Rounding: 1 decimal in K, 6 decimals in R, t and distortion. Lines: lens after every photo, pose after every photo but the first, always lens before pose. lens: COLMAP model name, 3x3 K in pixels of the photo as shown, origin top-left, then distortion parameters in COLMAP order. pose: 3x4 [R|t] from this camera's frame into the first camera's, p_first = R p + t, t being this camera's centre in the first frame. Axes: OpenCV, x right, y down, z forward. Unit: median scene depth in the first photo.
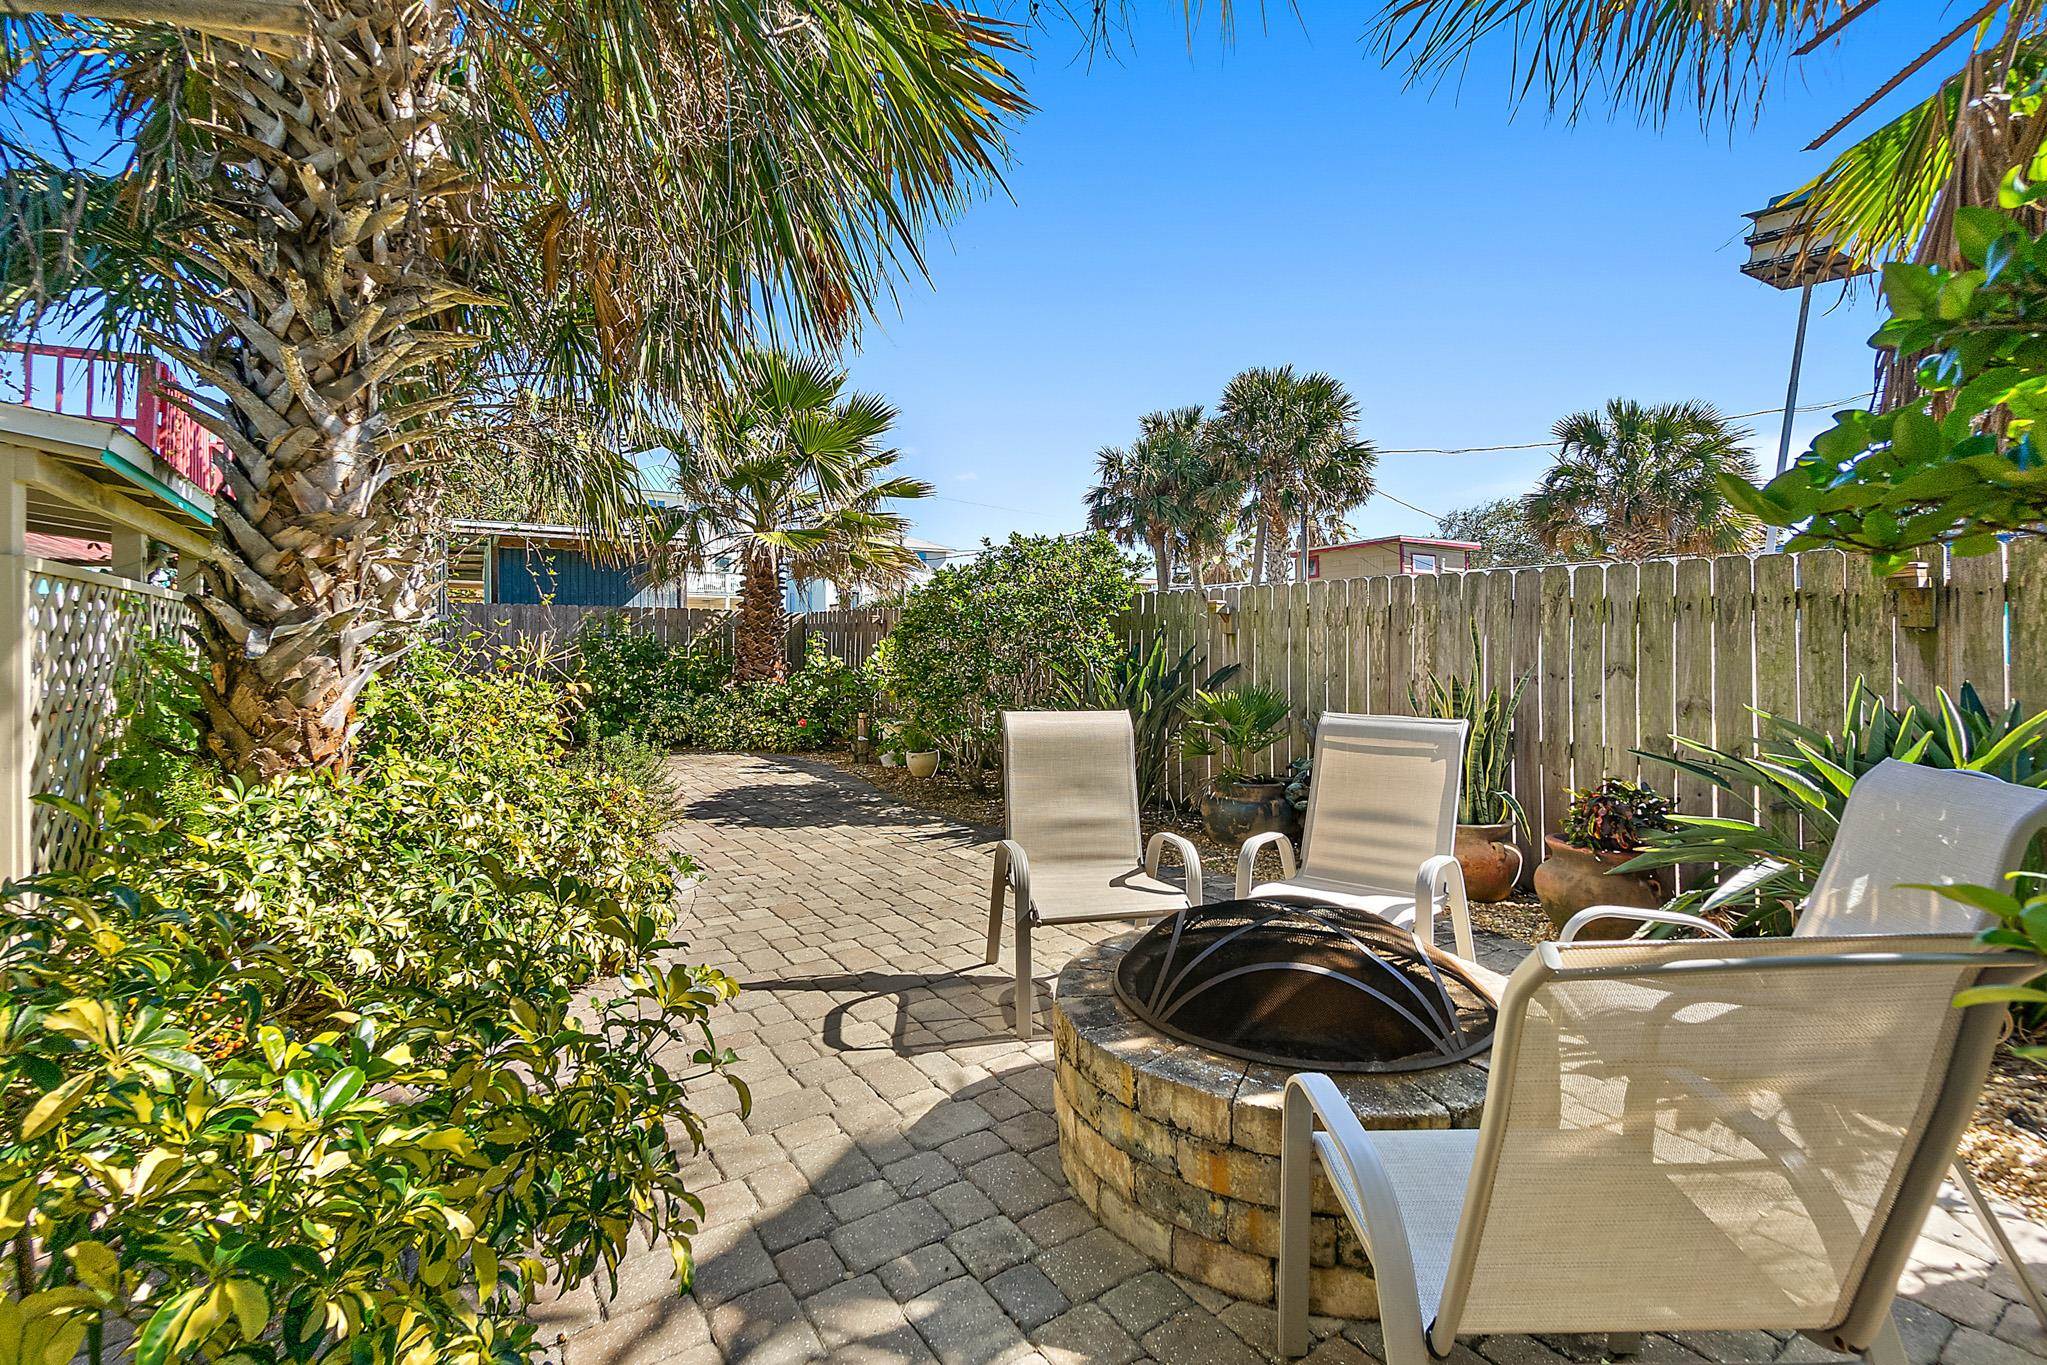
lens RADIAL K [[927.7, 0, 1026.4], [0, 927.7, 649.4], [0, 0, 1]] dist [0.000309, 0.000208]
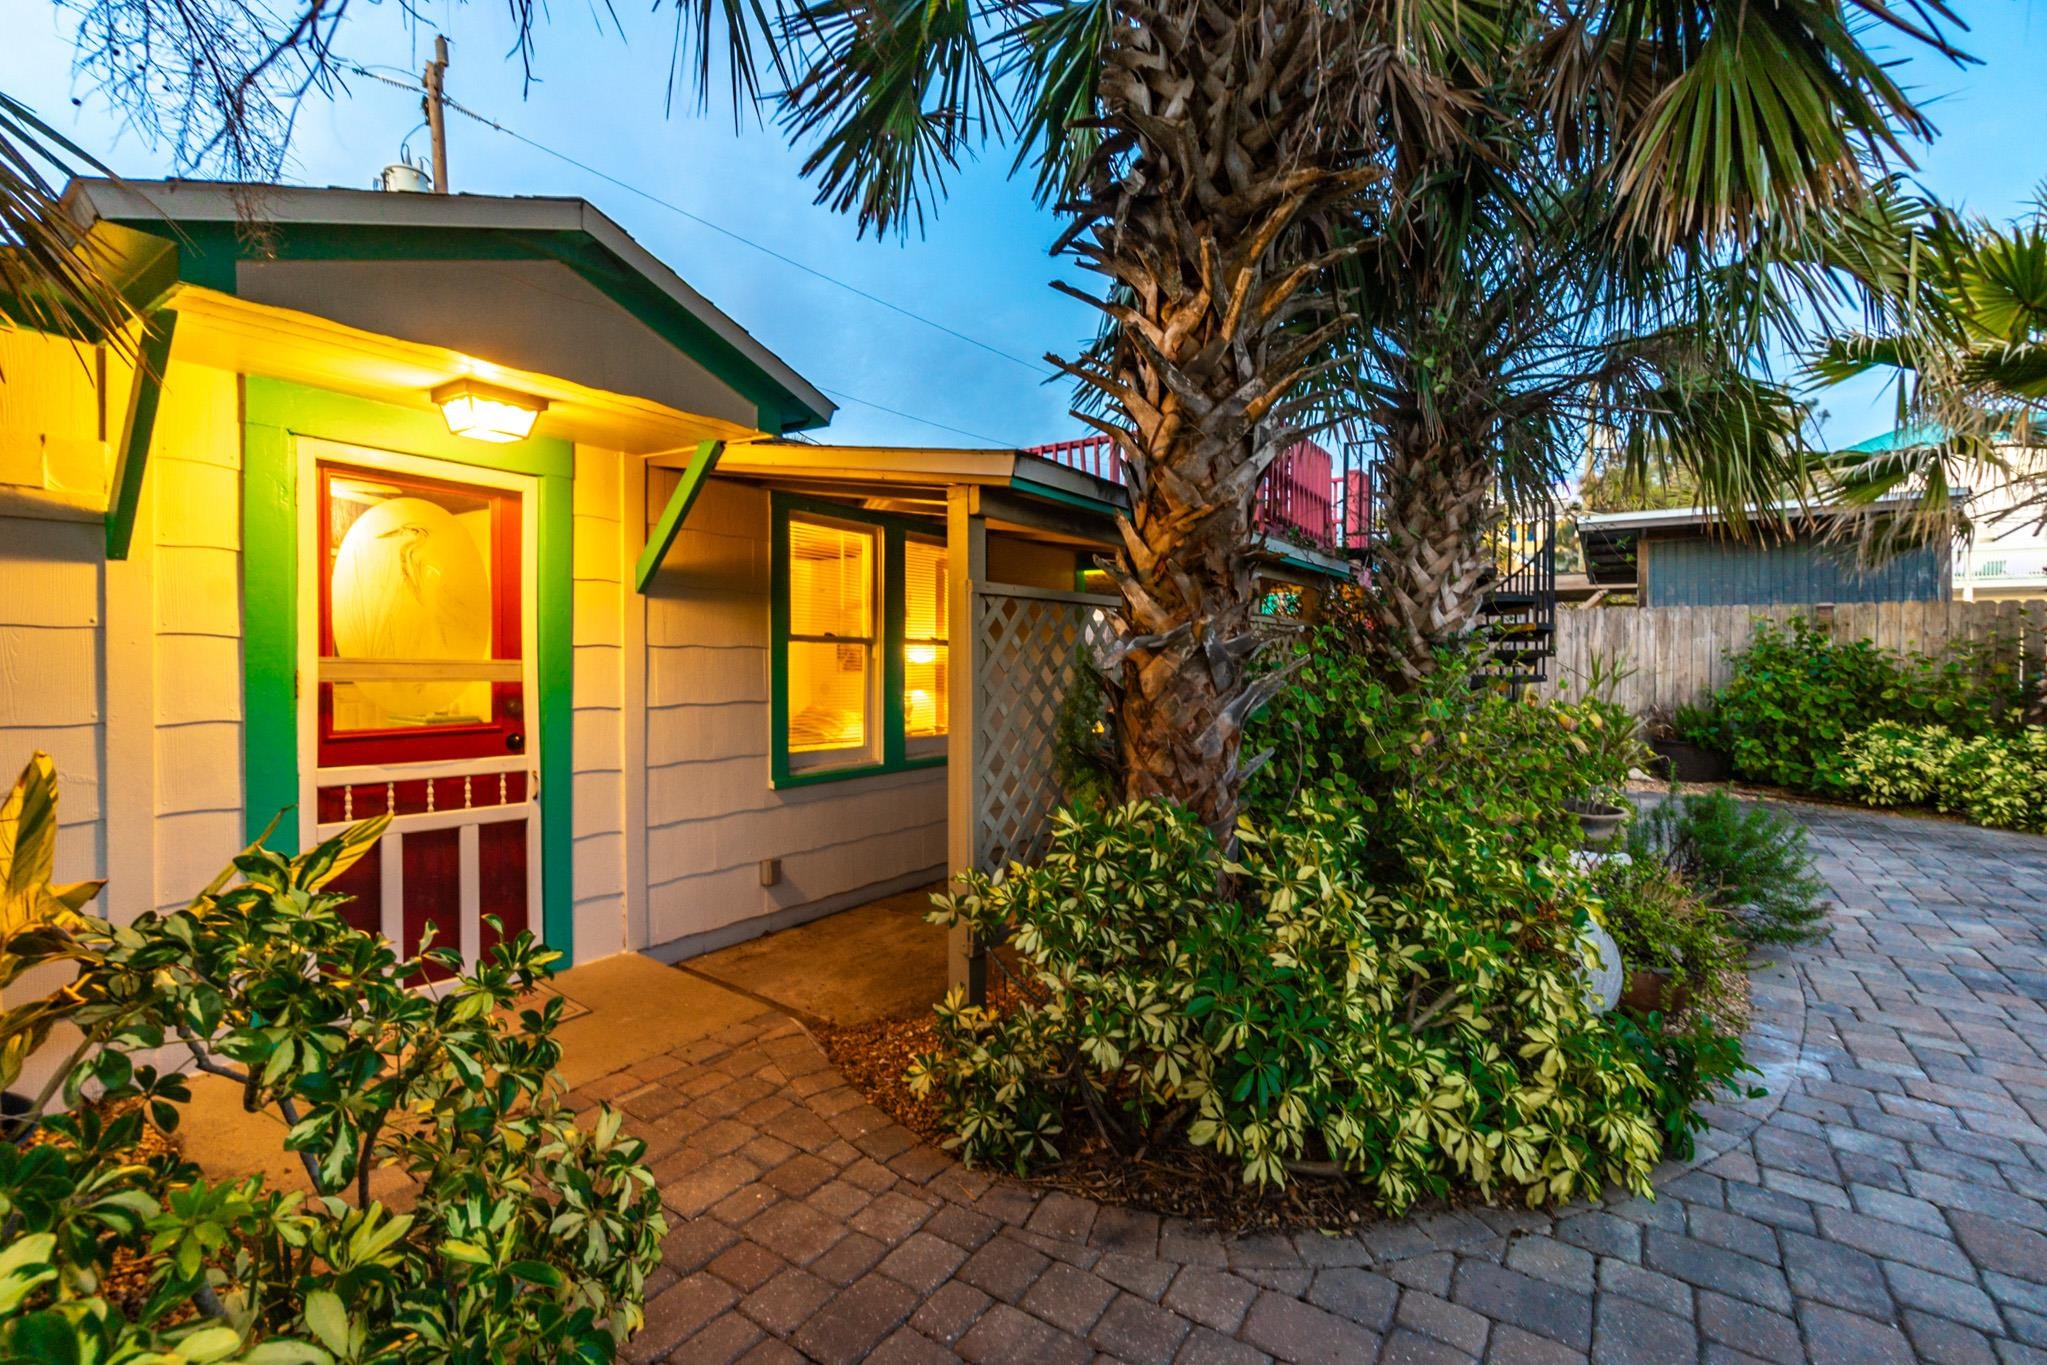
lens RADIAL K [[884.4, 0, 1013.8], [0, 884.4, 667.1], [0, 0, 1]] dist [-0.003287, 0.000378]
pose [[0.349752, 0.012282, -0.936762, -0.025615], [-0.003708, 0.999924, 0.011726, -0.005154], [0.936835, -0.000628, 0.349771, 0.445002]]
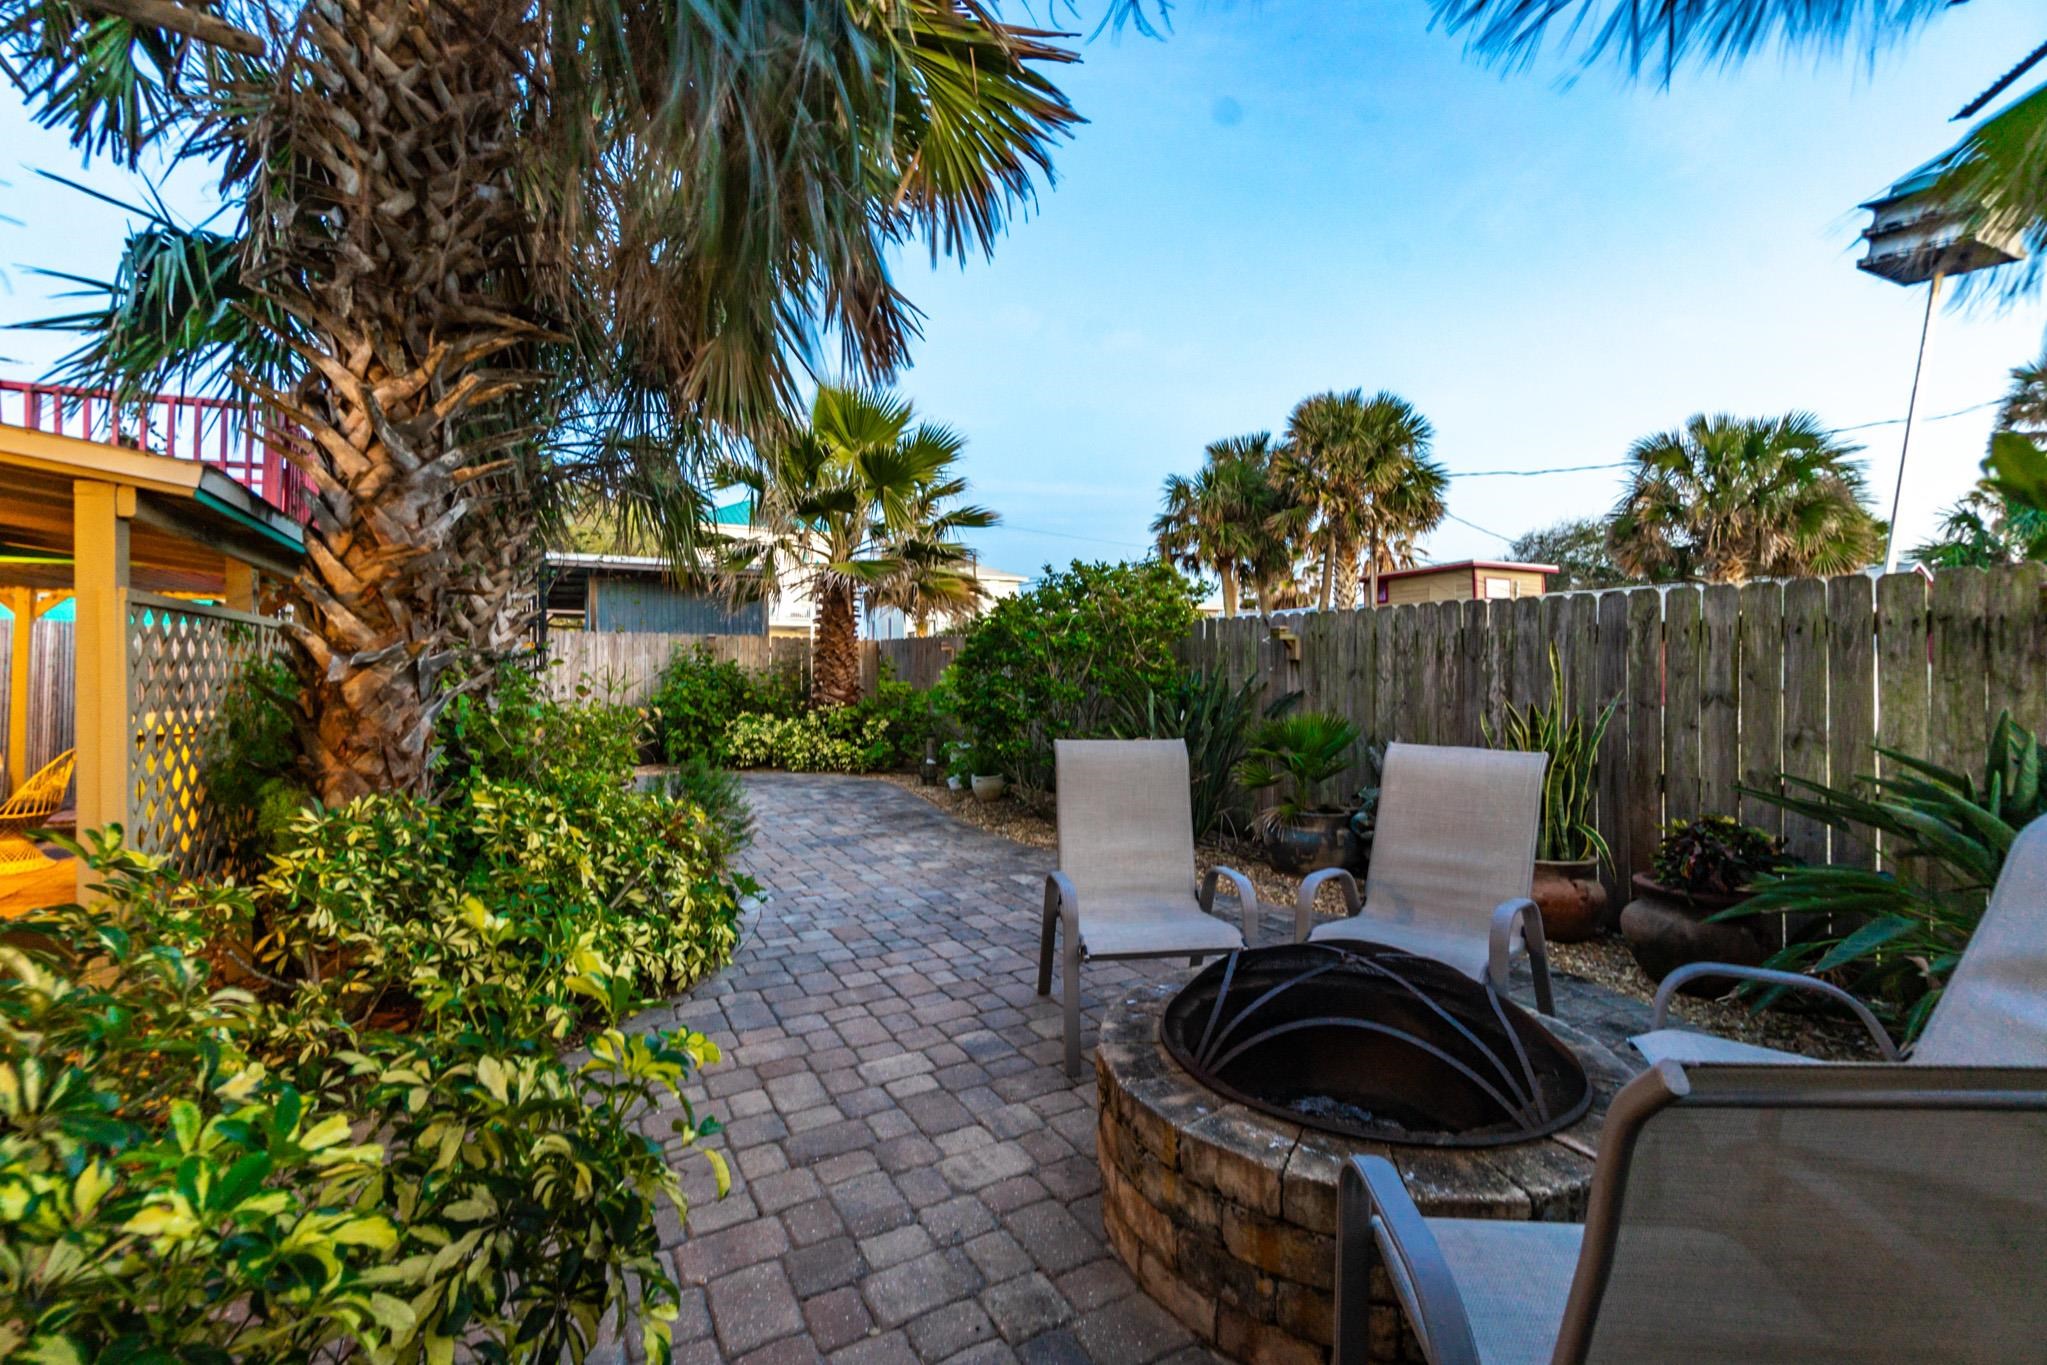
lens RADIAL K [[890.2, 0, 1023.5], [0, 890.2, 682.5], [0, 0, 1]] dist [-0.000157, 0.000072]
pose [[0.996498, 0.000828, -0.083610, 0.018390], [-0.000034, 0.999955, 0.009499, -0.002413], [0.083615, -0.009463, 0.996453, 0.048991]]
